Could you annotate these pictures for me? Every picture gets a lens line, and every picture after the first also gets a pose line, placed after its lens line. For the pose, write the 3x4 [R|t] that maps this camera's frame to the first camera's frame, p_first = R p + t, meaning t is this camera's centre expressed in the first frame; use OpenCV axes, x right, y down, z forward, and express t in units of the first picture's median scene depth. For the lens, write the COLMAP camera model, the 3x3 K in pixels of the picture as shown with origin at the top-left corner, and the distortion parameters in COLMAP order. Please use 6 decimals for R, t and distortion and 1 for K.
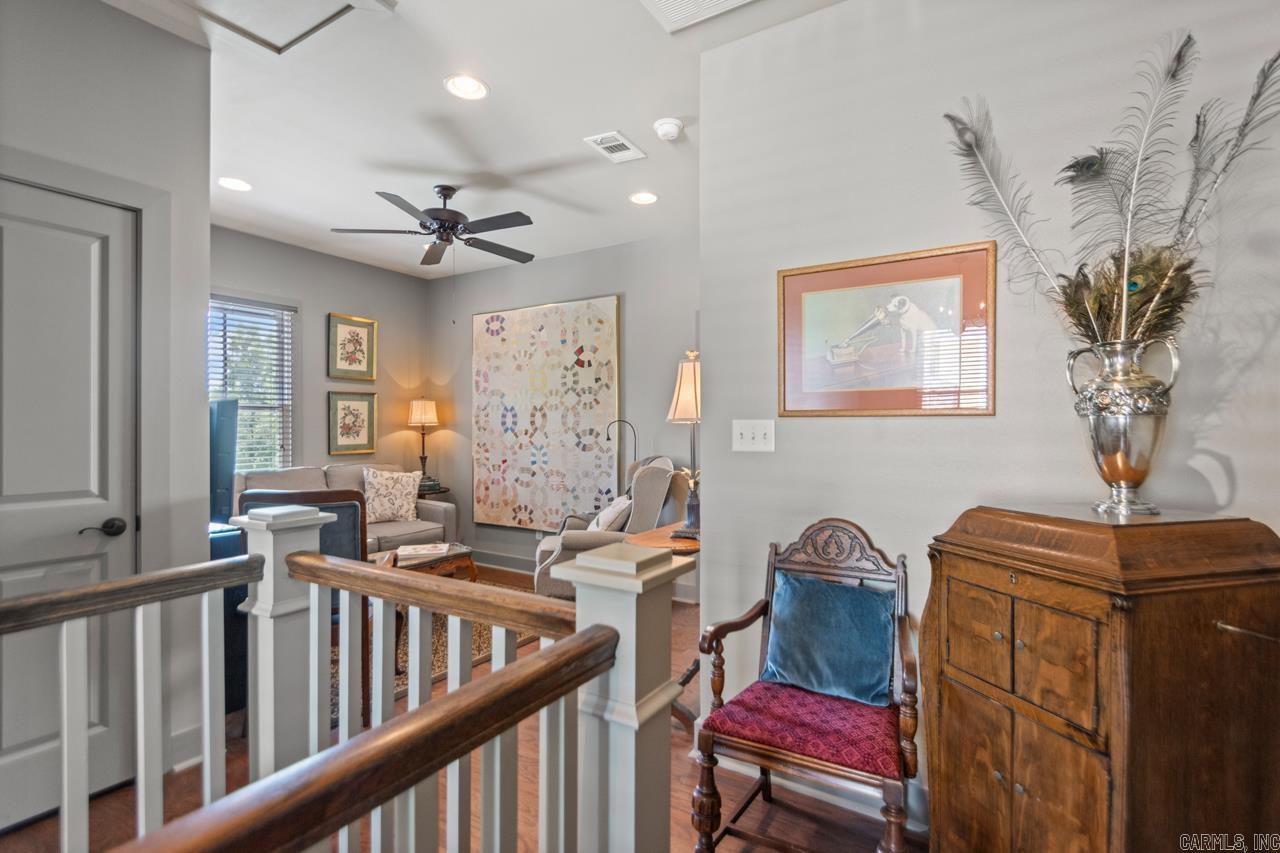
lens RADIAL K [[608.6, 0, 640.0], [0, 608.6, 426.5], [0, 0, 1]] dist [0.000874, -0.000271]
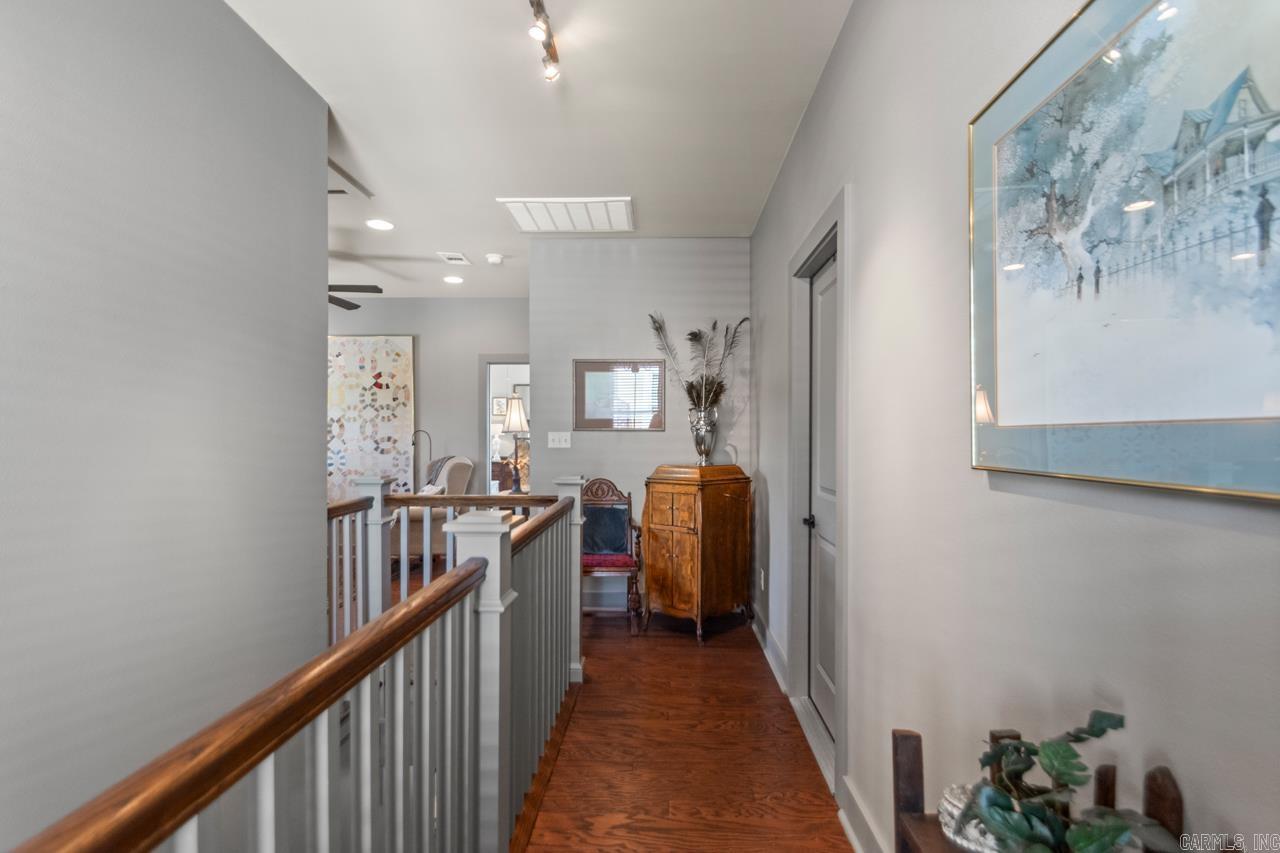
lens RADIAL K [[608.6, 0, 640.0], [0, 608.6, 426.5], [0, 0, 1]] dist [0.000874, -0.000271]
pose [[0.869097, 0.007028, 0.494592, -0.630925], [-0.000572, 0.999913, -0.013202, -0.003097], [-0.494641, 0.011191, 0.869025, -0.952636]]
